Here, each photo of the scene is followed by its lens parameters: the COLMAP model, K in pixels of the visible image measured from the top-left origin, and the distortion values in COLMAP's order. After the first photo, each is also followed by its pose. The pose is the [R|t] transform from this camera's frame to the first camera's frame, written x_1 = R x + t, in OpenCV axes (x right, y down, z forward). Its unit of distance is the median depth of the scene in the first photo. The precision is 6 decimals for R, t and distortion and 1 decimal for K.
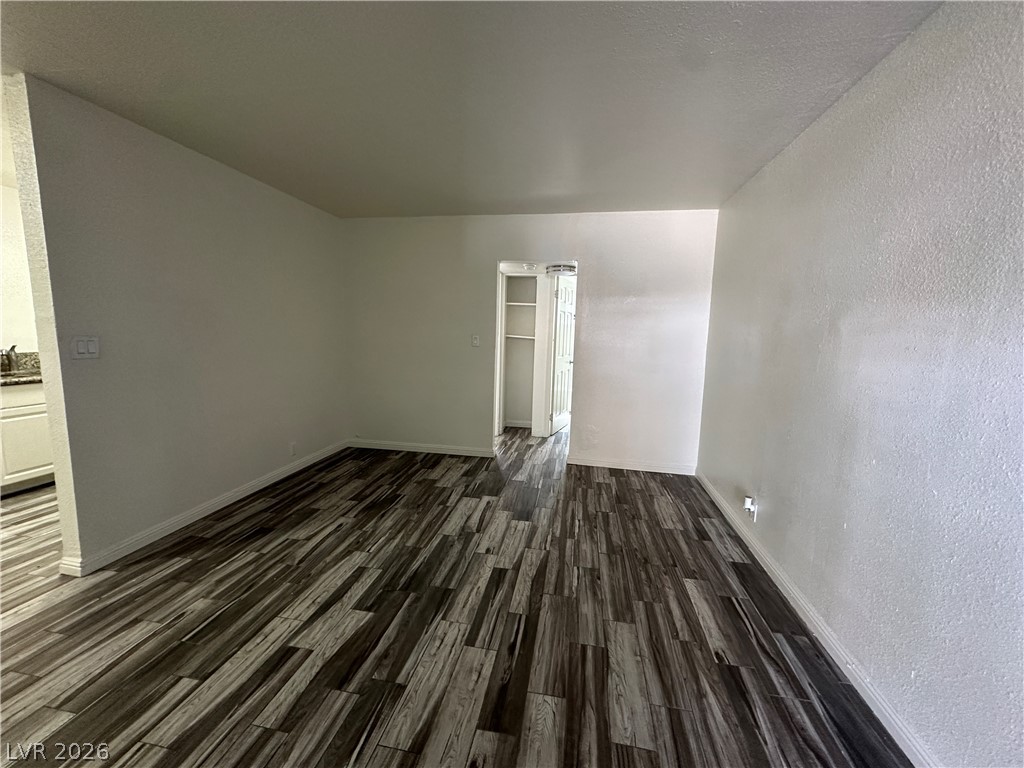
lens RADIAL K [[407.9, 0, 512.8], [0, 407.9, 384.3], [0, 0, 1]] dist [-0.003270, 0.000854]
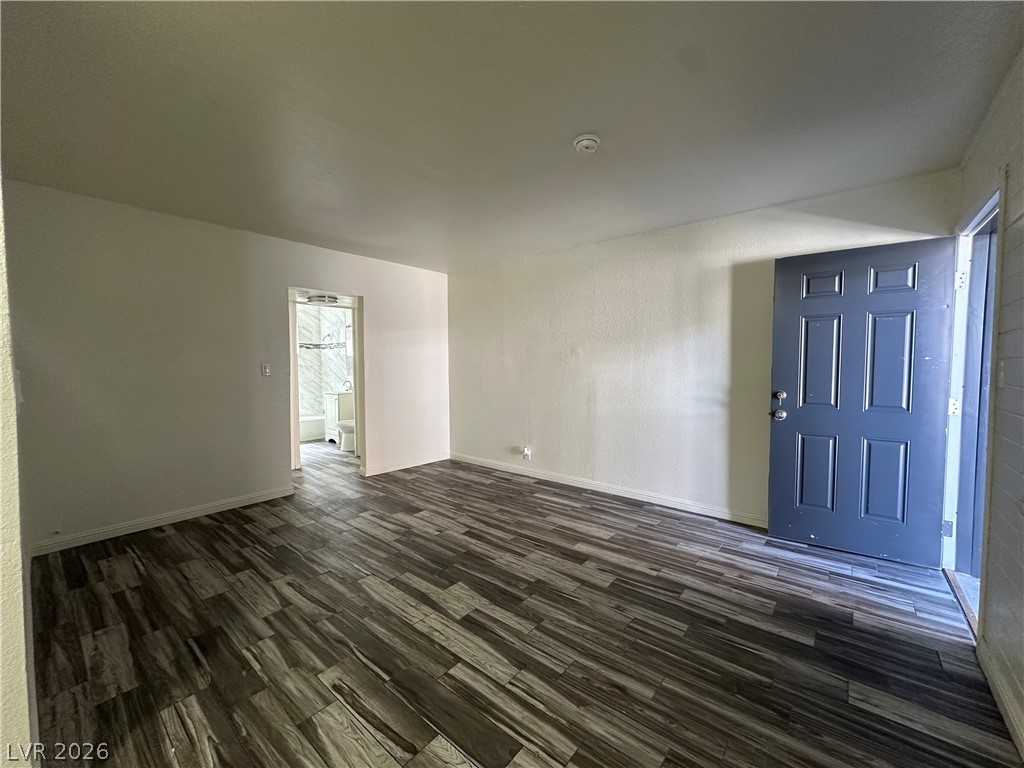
lens RADIAL K [[407.9, 0, 512.1], [0, 407.9, 385.3], [0, 0, 1]] dist [-0.003270, 0.000854]
pose [[0.493451, -0.073760, 0.866641, -1.027181], [0.130920, 0.991344, 0.009830, -0.017166], [-0.859864, 0.108610, 0.498836, 0.143228]]
